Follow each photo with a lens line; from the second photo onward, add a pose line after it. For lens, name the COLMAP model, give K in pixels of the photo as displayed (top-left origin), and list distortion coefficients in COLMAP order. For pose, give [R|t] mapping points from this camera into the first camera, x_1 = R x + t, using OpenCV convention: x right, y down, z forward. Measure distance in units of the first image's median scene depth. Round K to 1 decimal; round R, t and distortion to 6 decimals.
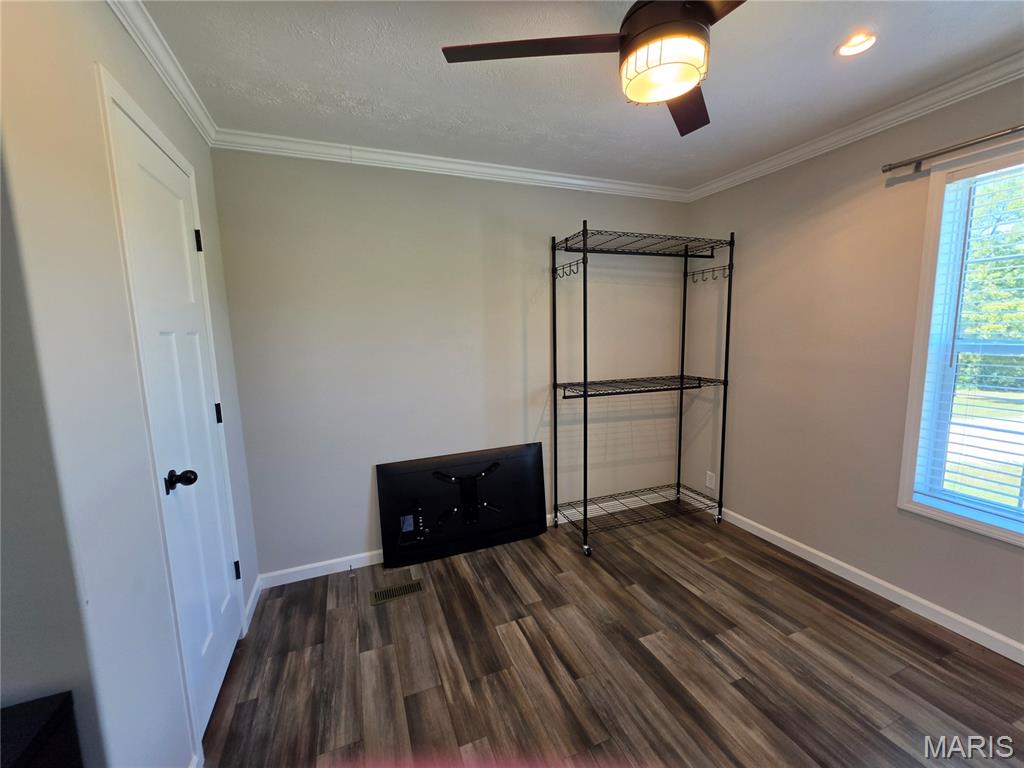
lens RADIAL K [[412.2, 0, 513.9], [0, 412.2, 376.3], [0, 0, 1]] dist [0.002287, -0.000557]
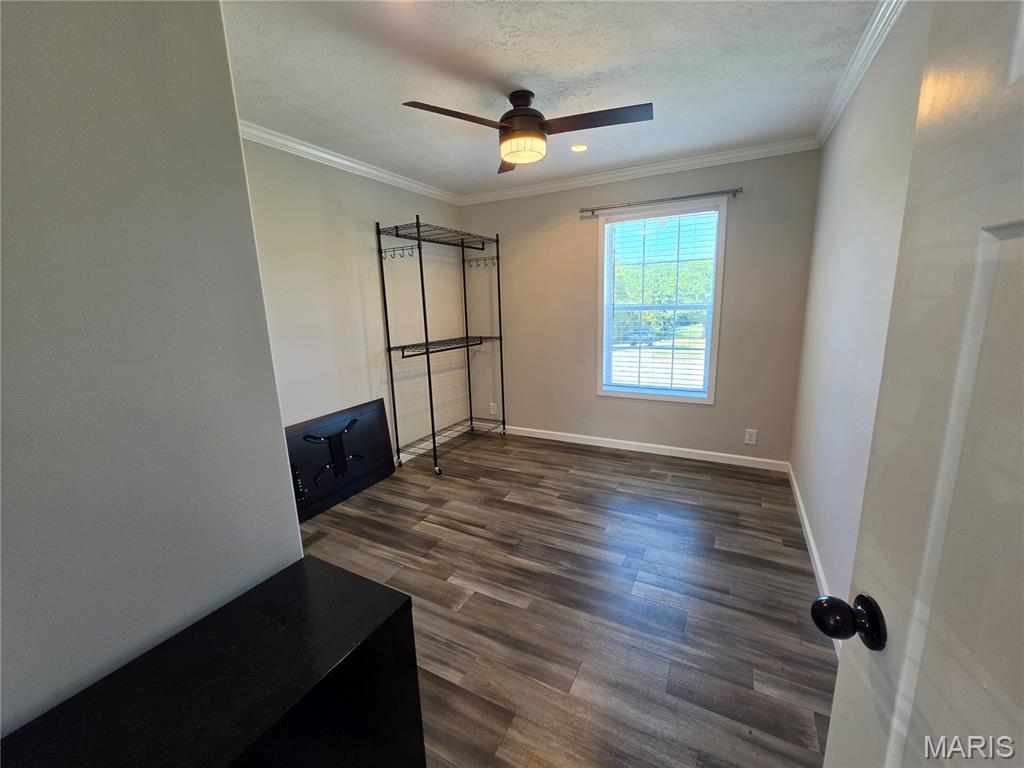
lens RADIAL K [[412.2, 0, 509.3], [0, 412.2, 369.6], [0, 0, 1]] dist [0.002287, -0.000557]
pose [[0.770267, -0.107996, 0.628511, -0.527270], [0.083458, 0.994151, 0.068542, 0.038377], [-0.632237, -0.000341, 0.774775, -0.193059]]
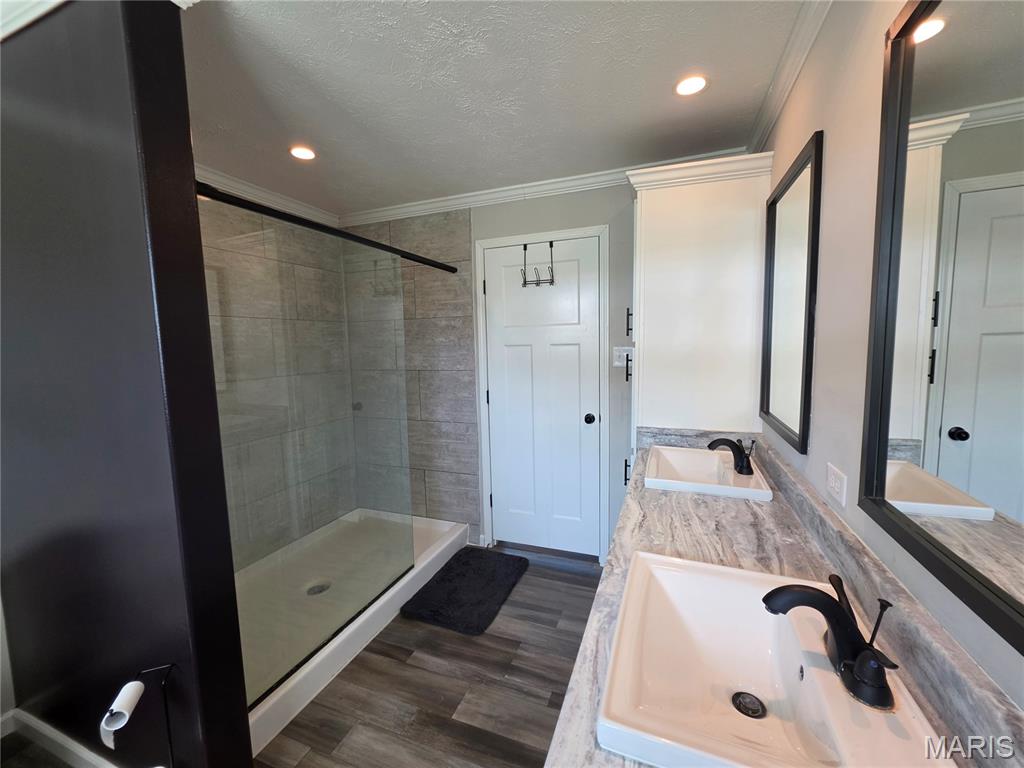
lens RADIAL K [[412.2, 0, 513.0], [0, 412.2, 373.9], [0, 0, 1]] dist [0.002287, -0.000557]
pose [[0.679421, -0.046484, 0.732274, -0.180338], [0.079758, 0.996757, -0.010728, -0.049830], [-0.729401, 0.065694, 0.680925, 0.240956]]
